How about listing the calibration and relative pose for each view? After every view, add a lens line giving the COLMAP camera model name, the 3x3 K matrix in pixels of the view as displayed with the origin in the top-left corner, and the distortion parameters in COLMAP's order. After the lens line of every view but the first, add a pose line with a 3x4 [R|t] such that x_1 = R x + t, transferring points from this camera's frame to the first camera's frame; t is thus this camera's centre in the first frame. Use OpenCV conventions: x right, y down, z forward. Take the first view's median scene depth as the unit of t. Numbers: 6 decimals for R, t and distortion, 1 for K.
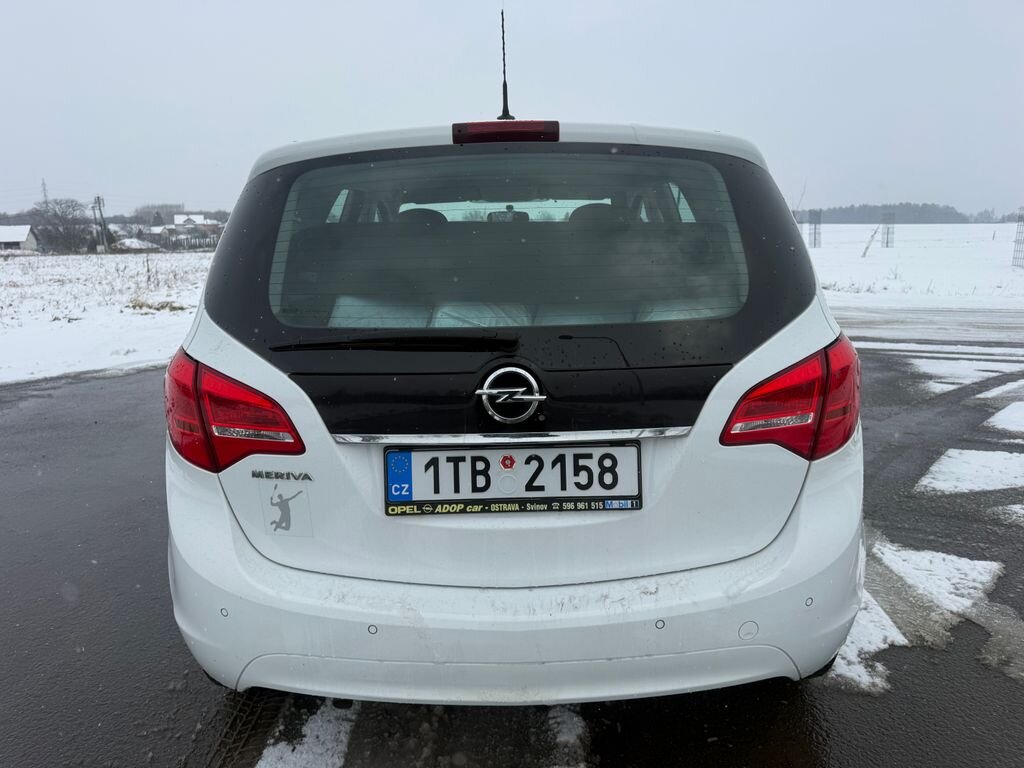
lens RADIAL K [[712.4, 0, 512.0], [0, 712.4, 384.0], [0, 0, 1]] dist [0.053328, -0.049980]
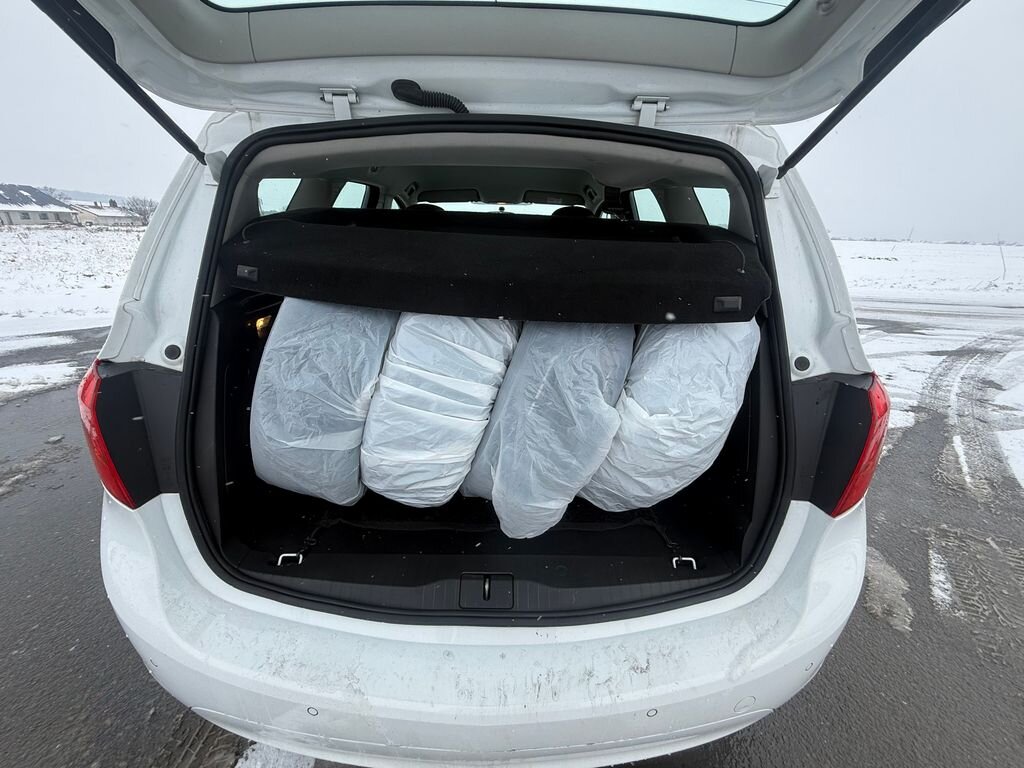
lens RADIAL K [[420.9, 0, 512.0], [0, 420.9, 384.0], [0, 0, 1]] dist [0.000267, -0.000106]
pose [[0.998917, 0.035281, 0.030331, 0.010193], [-0.039238, 0.989135, 0.141677, -0.115790], [-0.025003, -0.142714, 0.989448, 0.555148]]
